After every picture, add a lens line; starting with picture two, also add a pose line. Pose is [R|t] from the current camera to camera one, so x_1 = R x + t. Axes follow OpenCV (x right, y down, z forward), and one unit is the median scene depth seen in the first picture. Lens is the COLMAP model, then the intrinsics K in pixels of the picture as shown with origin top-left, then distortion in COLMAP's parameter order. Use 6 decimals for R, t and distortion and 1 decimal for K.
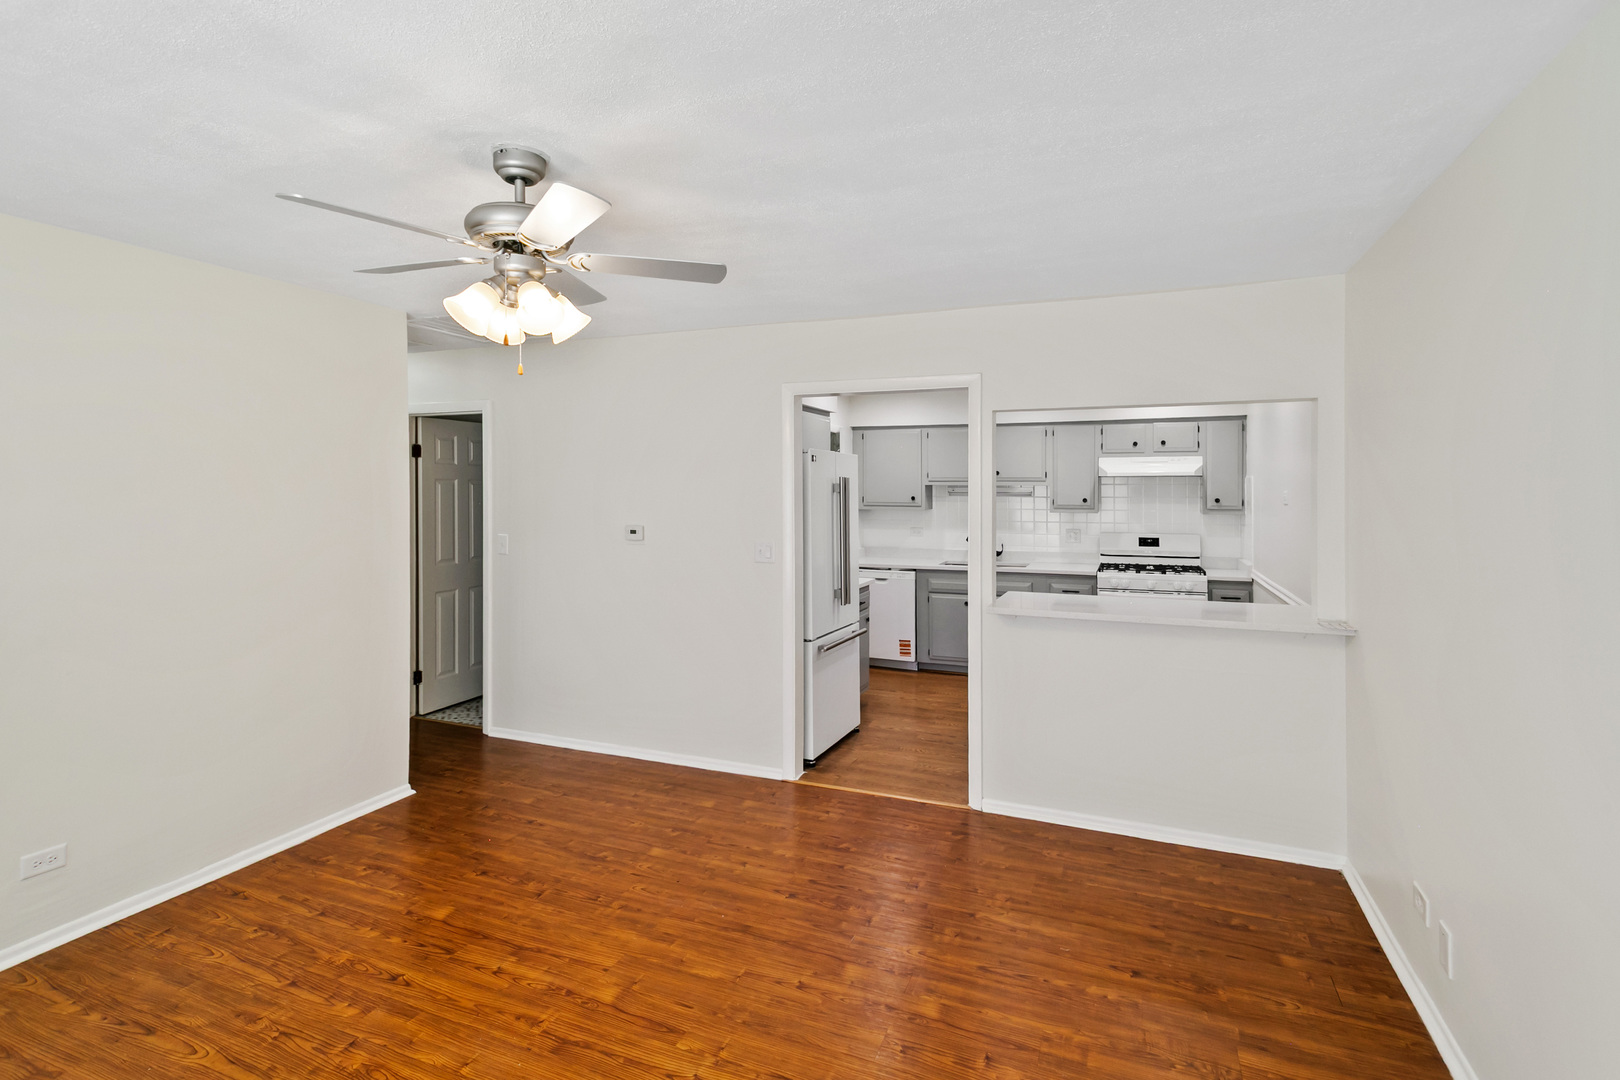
lens RADIAL K [[795.4, 0, 806.6], [0, 795.4, 481.2], [0, 0, 1]] dist [0.021313, -0.007941]
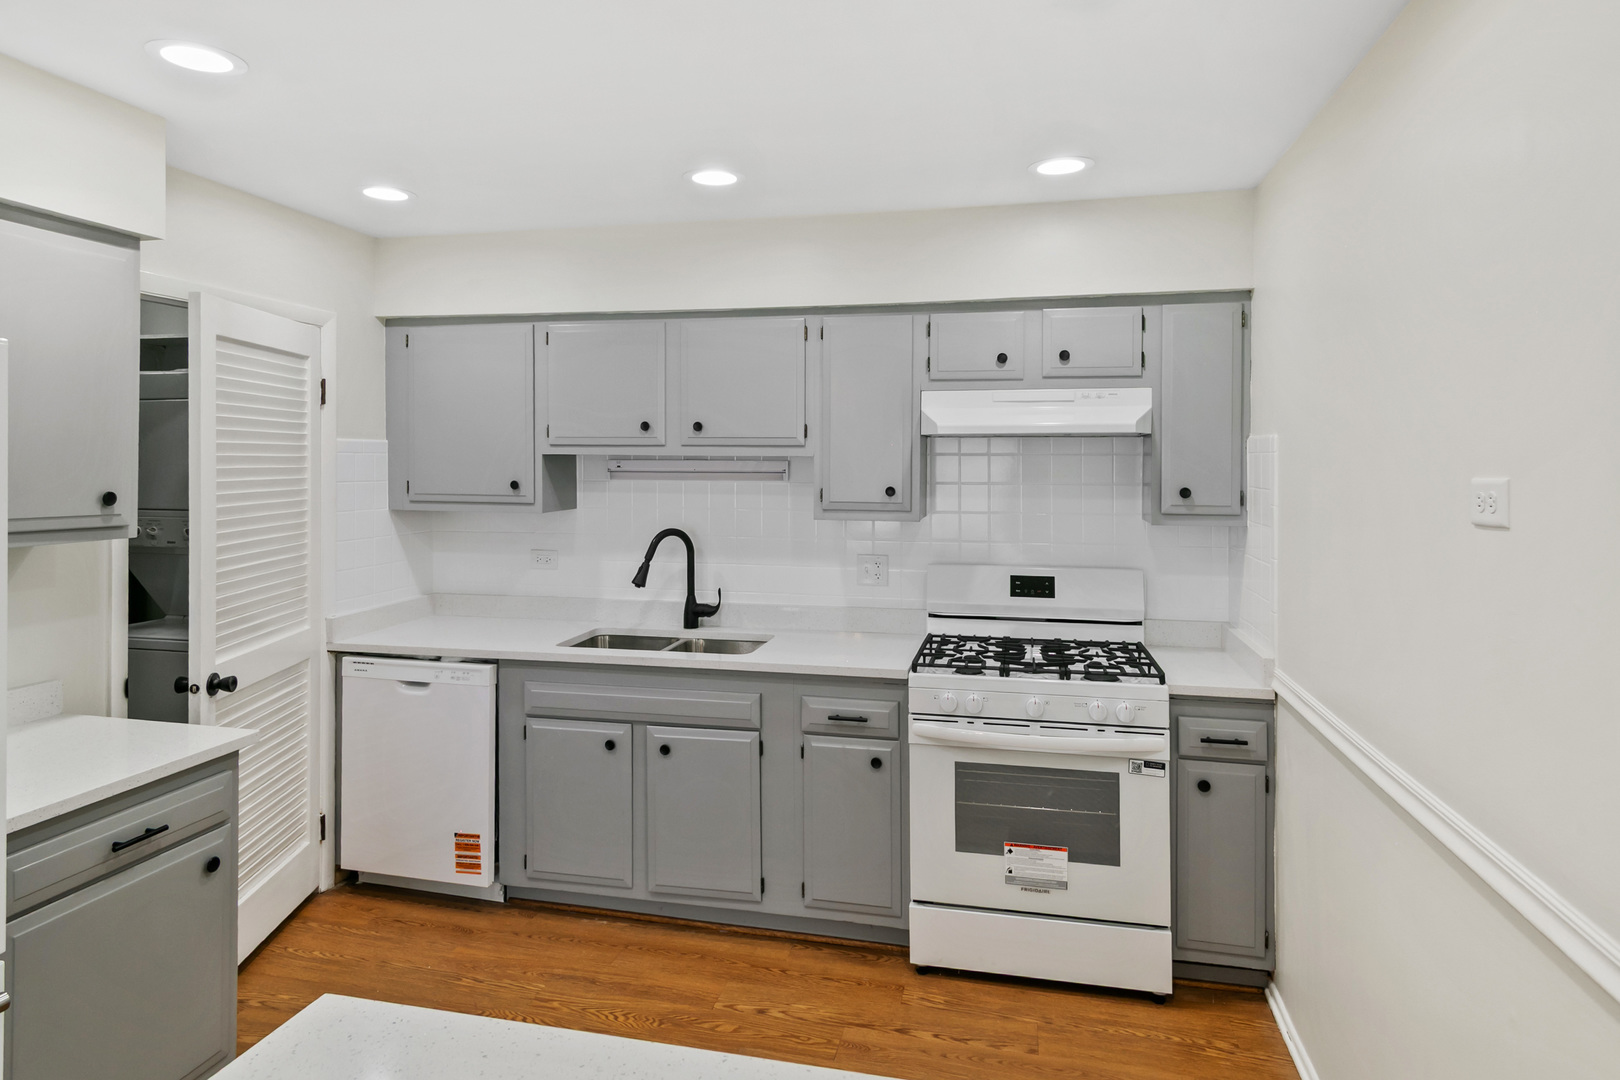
lens RADIAL K [[967.4, 0, 805.0], [0, 967.4, 451.3], [0, 0, 1]] dist [0.018449, 0.000194]
pose [[0.986850, 0.004355, 0.161581, 0.375071], [-0.004216, 0.999990, -0.001204, 0.005823], [-0.161585, 0.000507, 0.986859, 0.847645]]
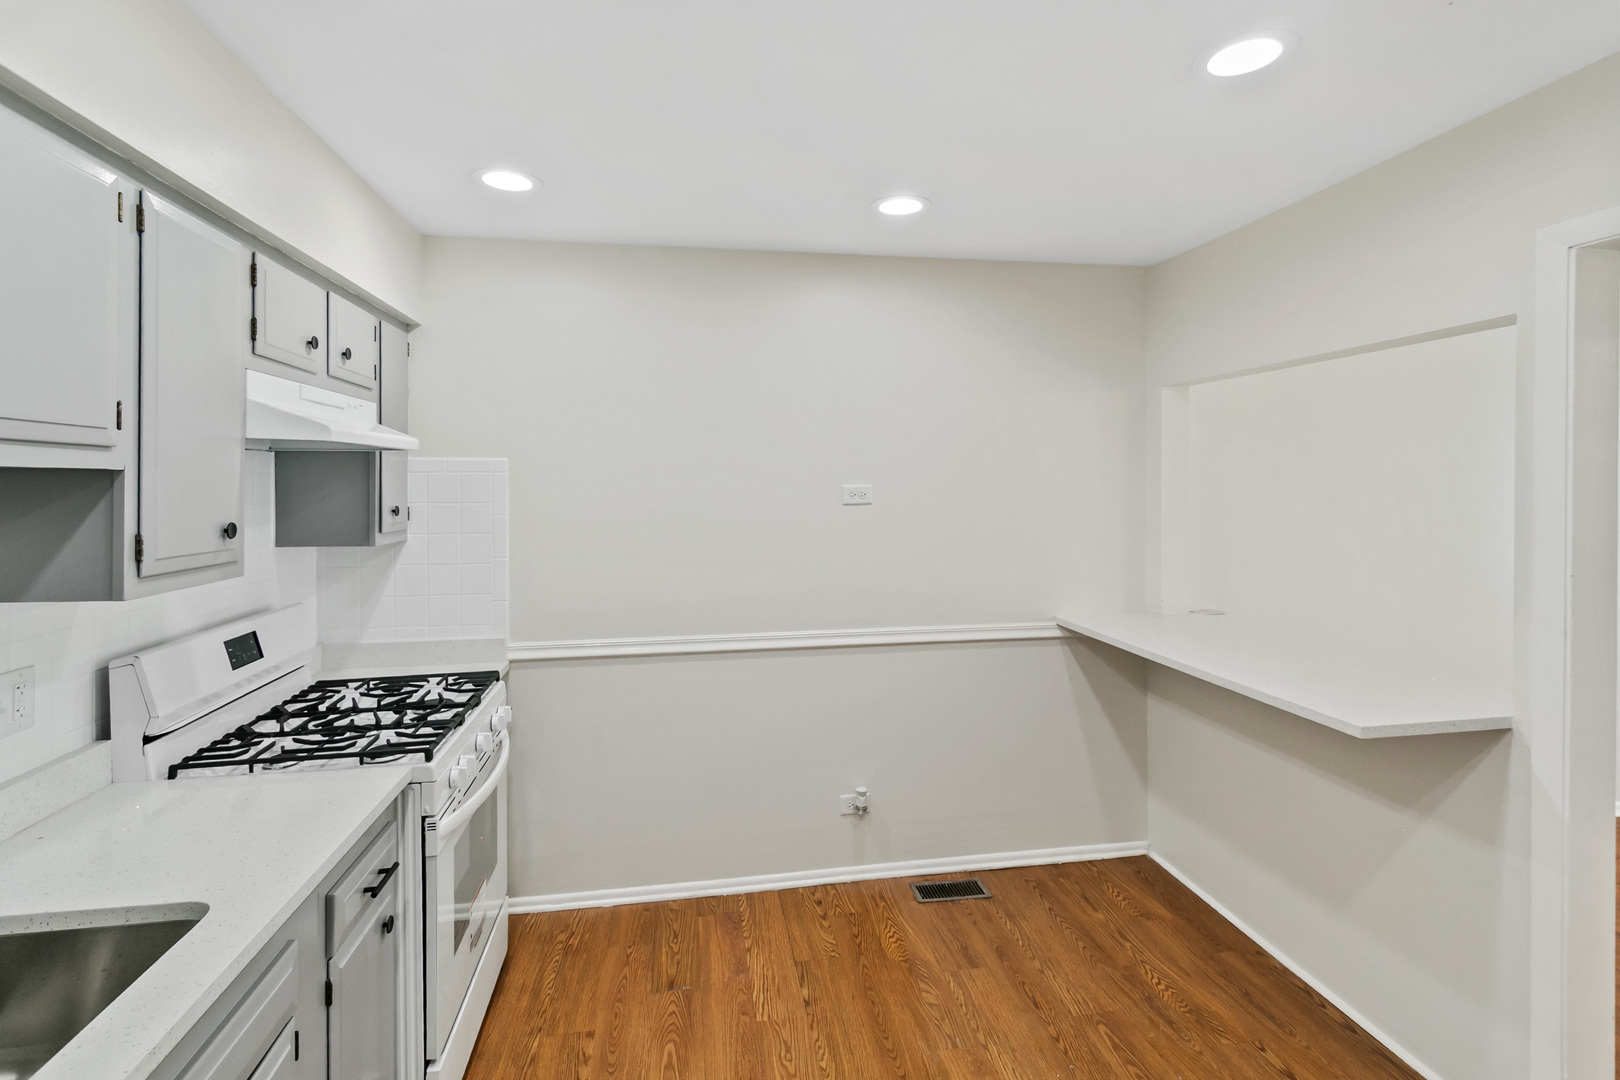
lens RADIAL K [[784.7, 0, 809.6], [0, 784.7, 508.1], [0, 0, 1]] dist [0.018607, -0.006891]
pose [[-0.530952, -0.028747, 0.846914, 0.074416], [-0.004709, 0.999509, 0.030974, 0.014641], [-0.847389, 0.012458, -0.530826, 1.657178]]
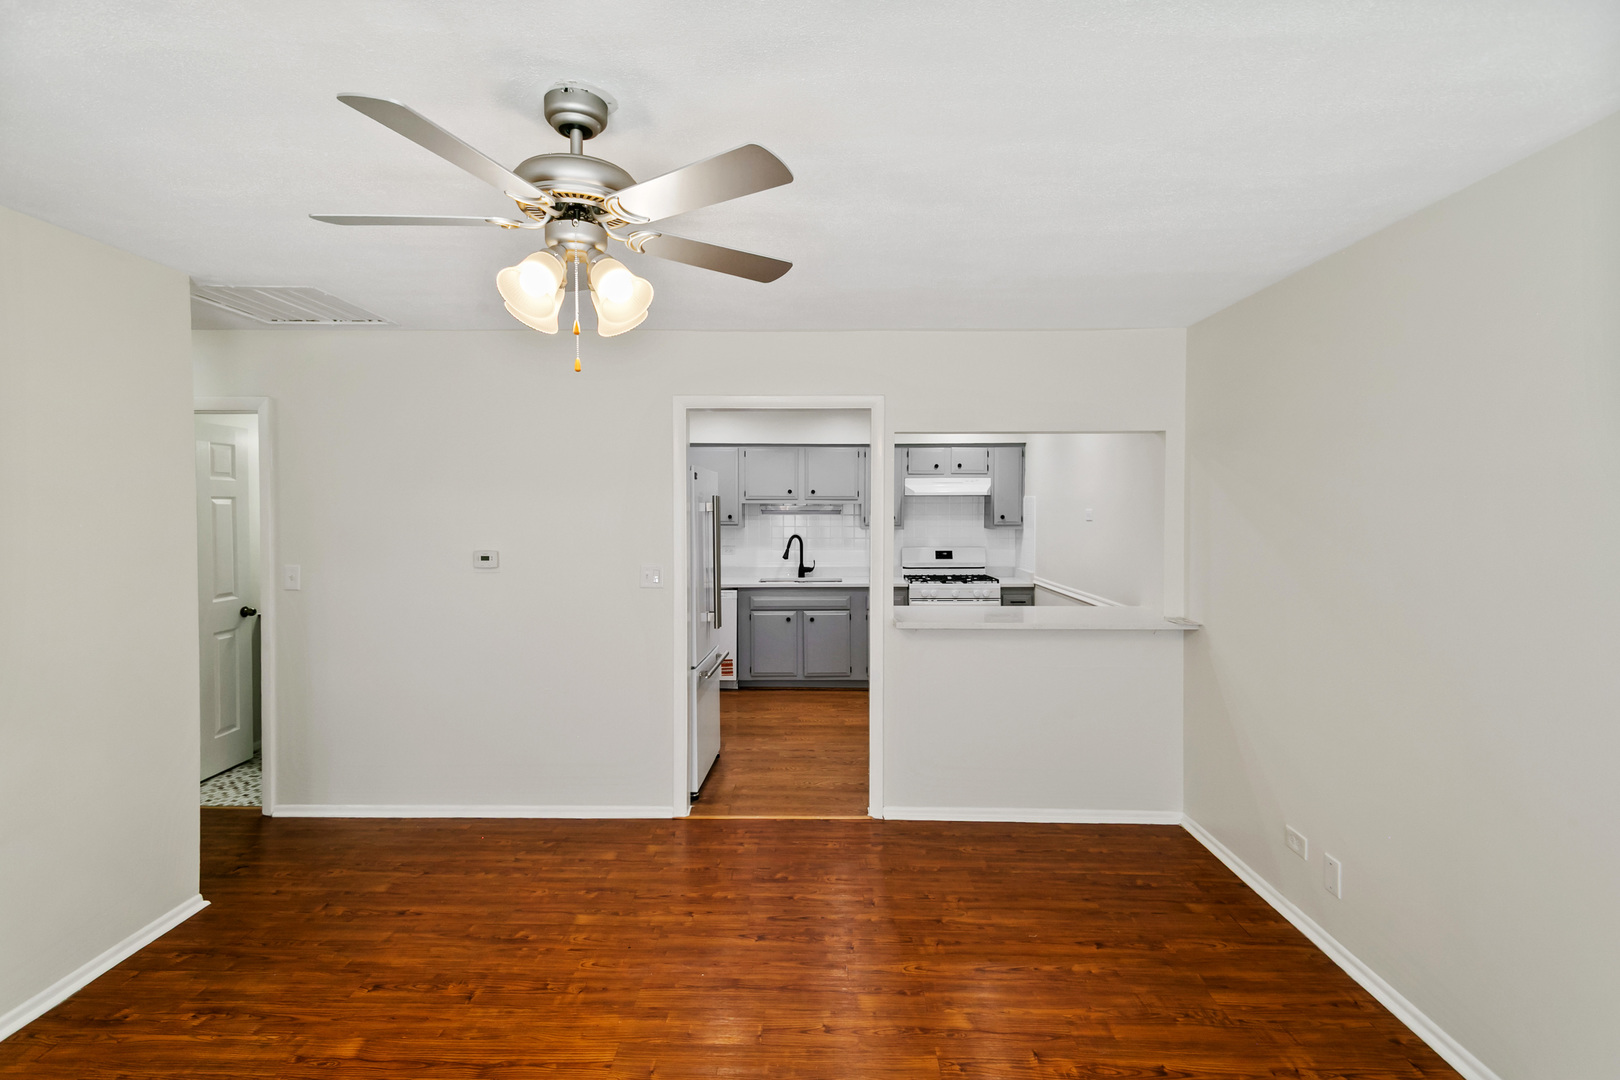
lens RADIAL K [[784.7, 0, 809.6], [0, 784.7, 508.1], [0, 0, 1]] dist [0.018607, -0.006891]
pose [[0.932667, -0.002657, 0.360730, -0.235257], [-0.001356, 0.999940, 0.010872, -0.000651], [-0.360737, -0.010629, 0.932607, 0.088439]]
